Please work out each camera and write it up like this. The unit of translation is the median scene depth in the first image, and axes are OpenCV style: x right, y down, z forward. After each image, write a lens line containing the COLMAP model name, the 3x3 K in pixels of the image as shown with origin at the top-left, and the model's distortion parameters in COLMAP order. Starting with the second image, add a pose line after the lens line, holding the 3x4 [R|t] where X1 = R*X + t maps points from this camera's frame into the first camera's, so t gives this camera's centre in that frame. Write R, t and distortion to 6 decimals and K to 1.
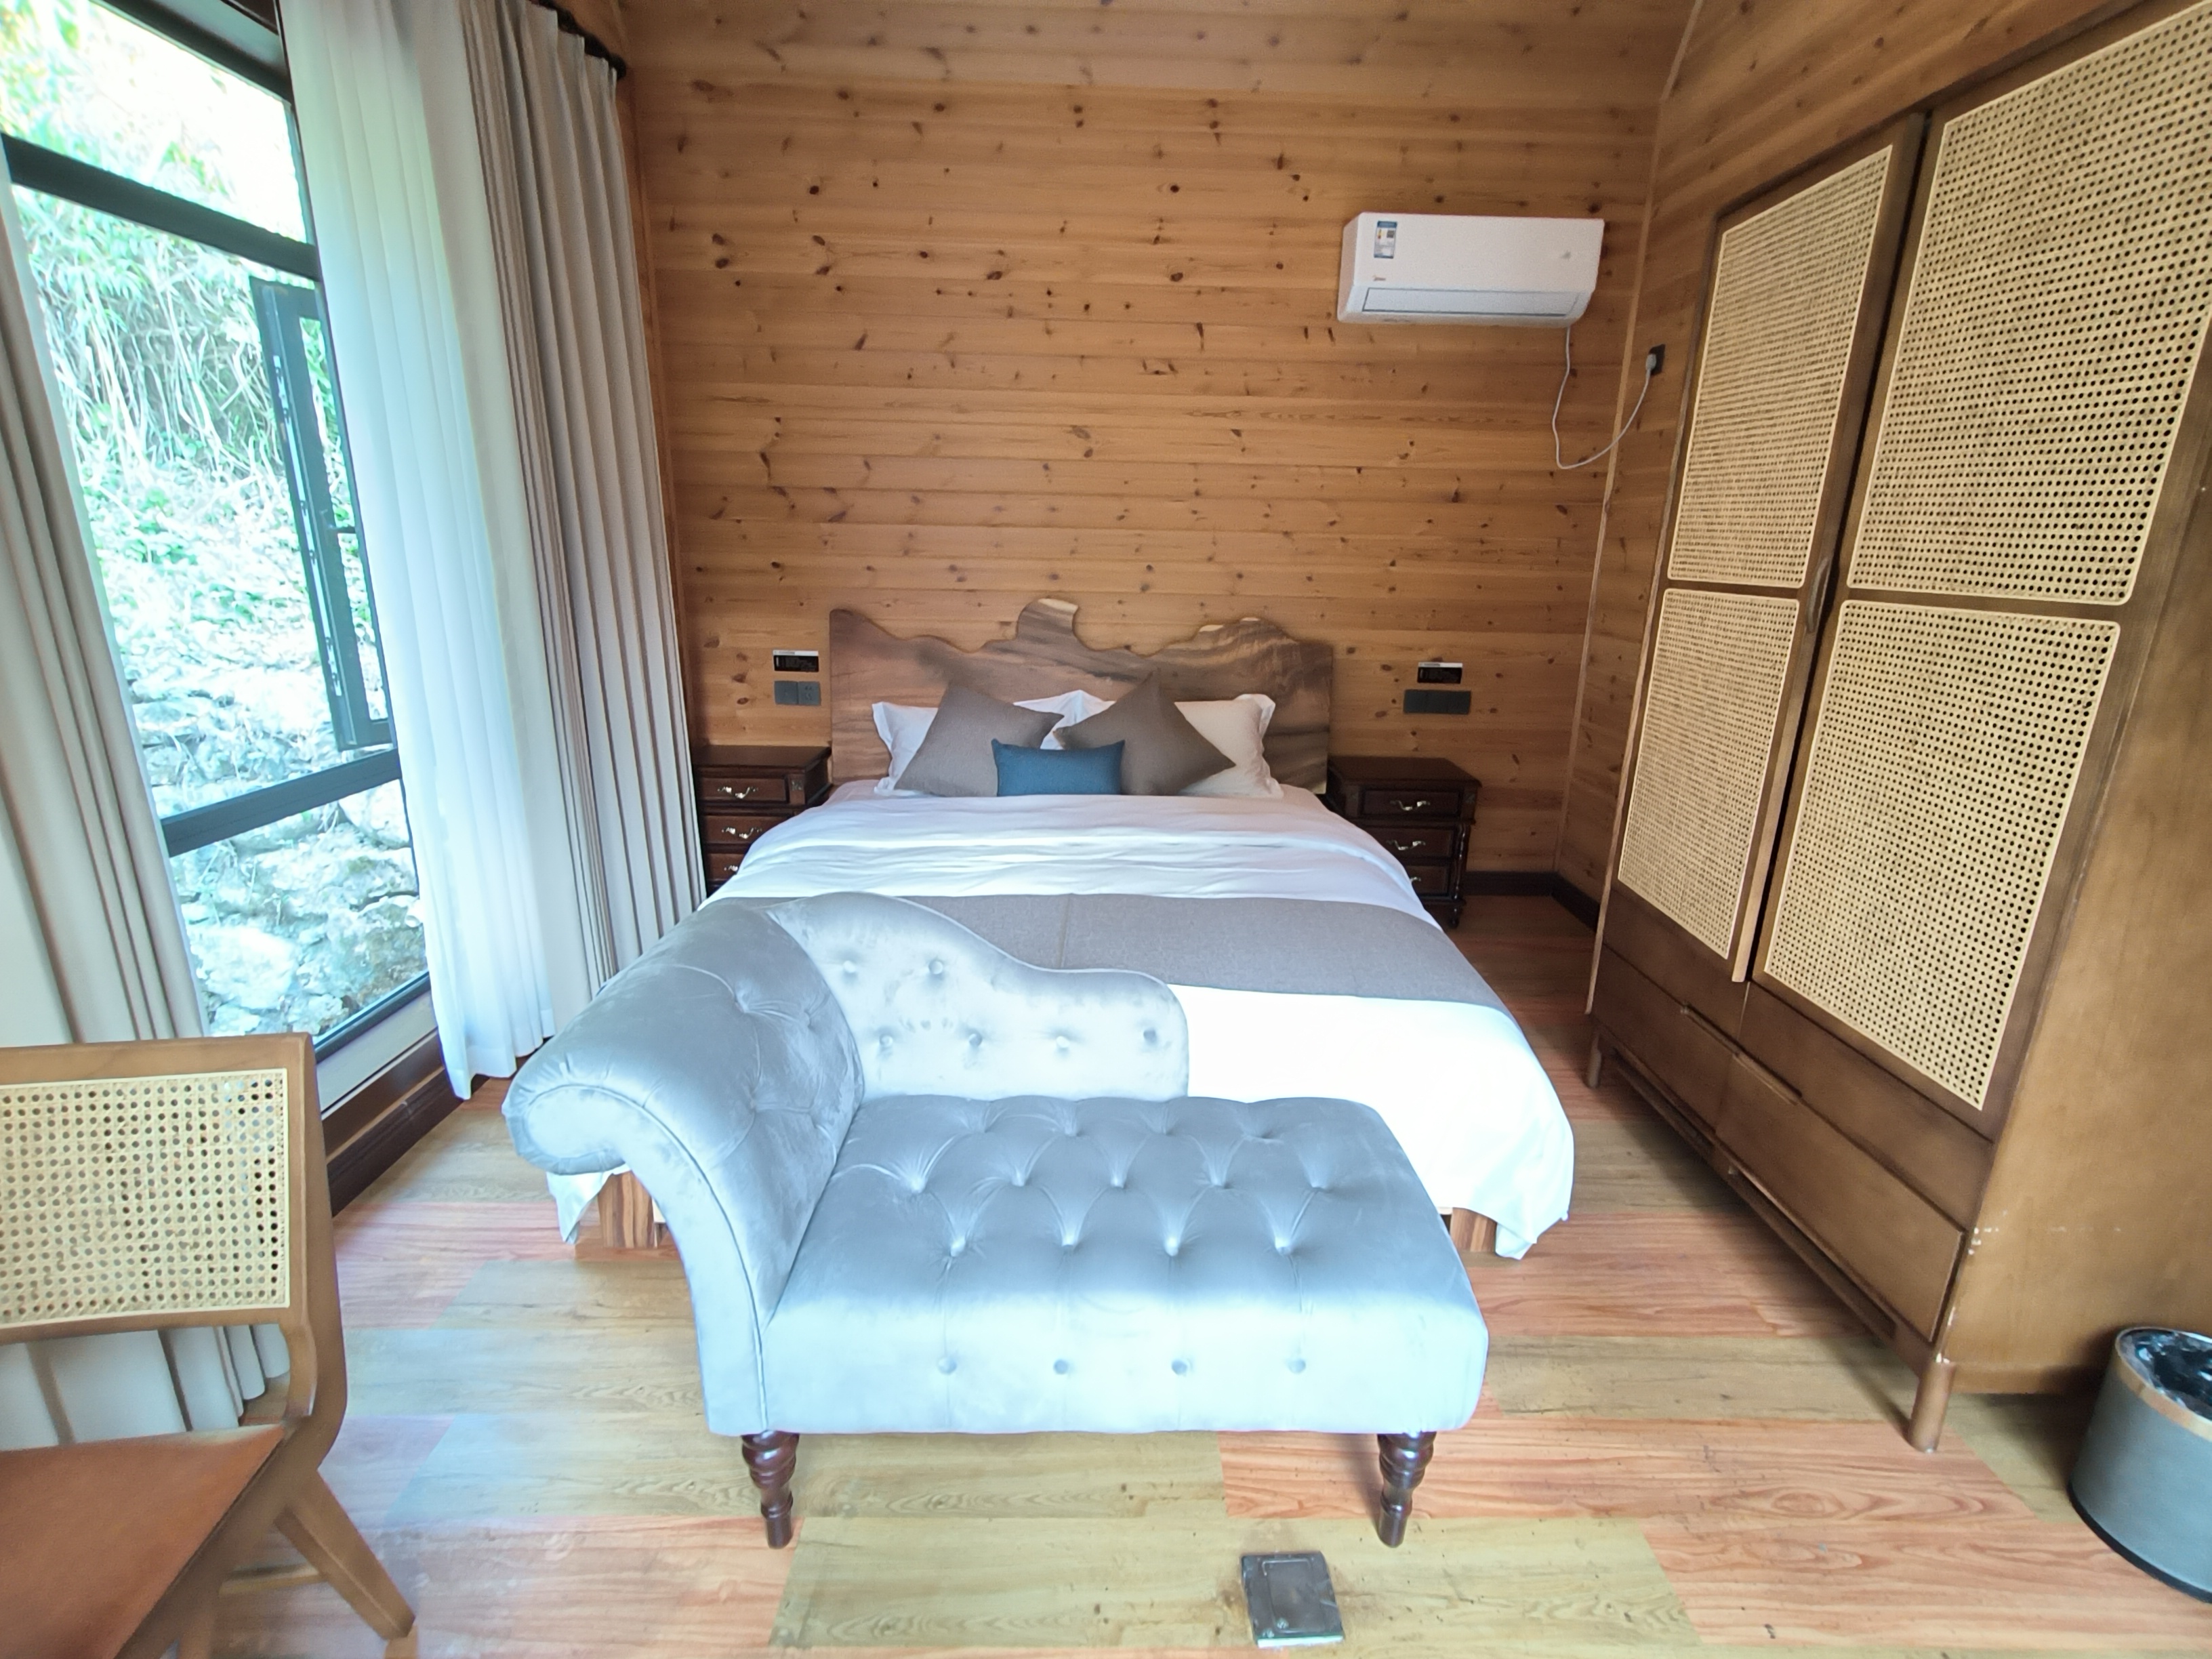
lens RADIAL K [[1024.6, 0, 1109.6], [0, 1024.6, 825.6], [0, 0, 1]] dist [0.008955, -0.001226]
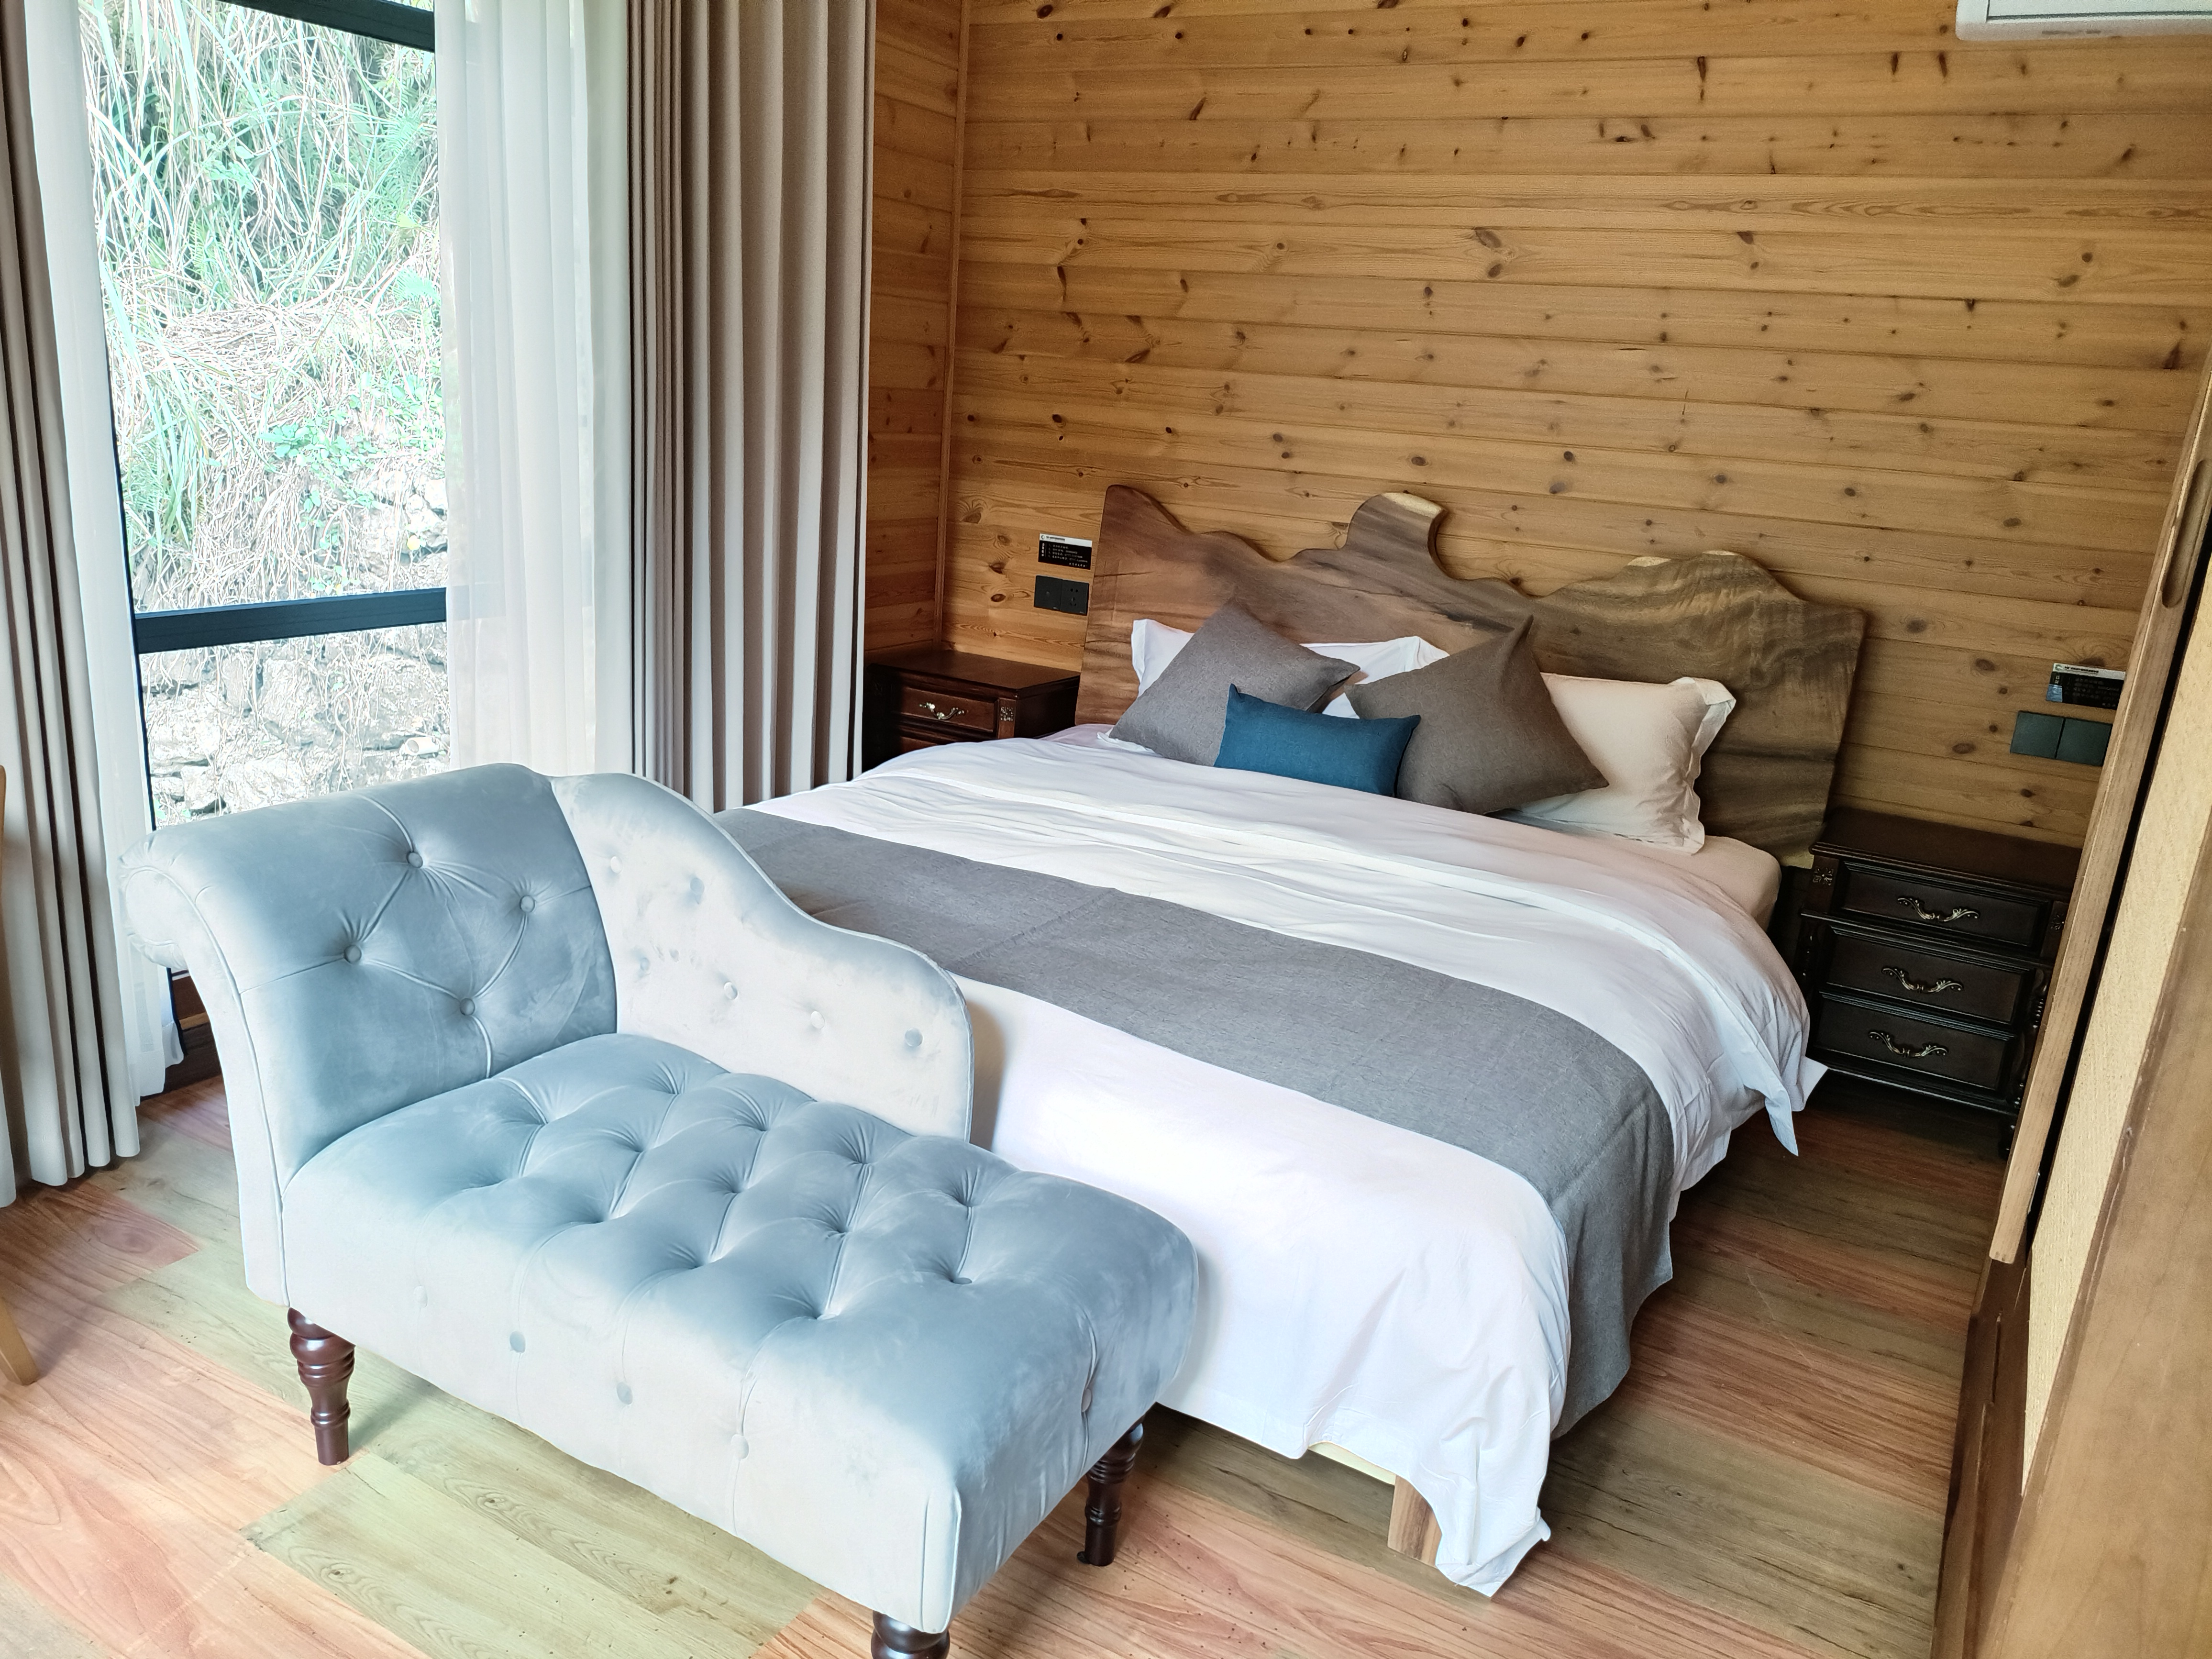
lens RADIAL K [[1615.4, 0, 1101.9], [0, 1615.4, 840.1], [0, 0, 1]] dist [0.048085, -0.033873]
pose [[0.857677, 0.181874, -0.480949, 0.320854], [-0.191516, 0.981047, 0.029459, 0.002096], [0.477191, 0.066843, 0.876254, 0.018363]]
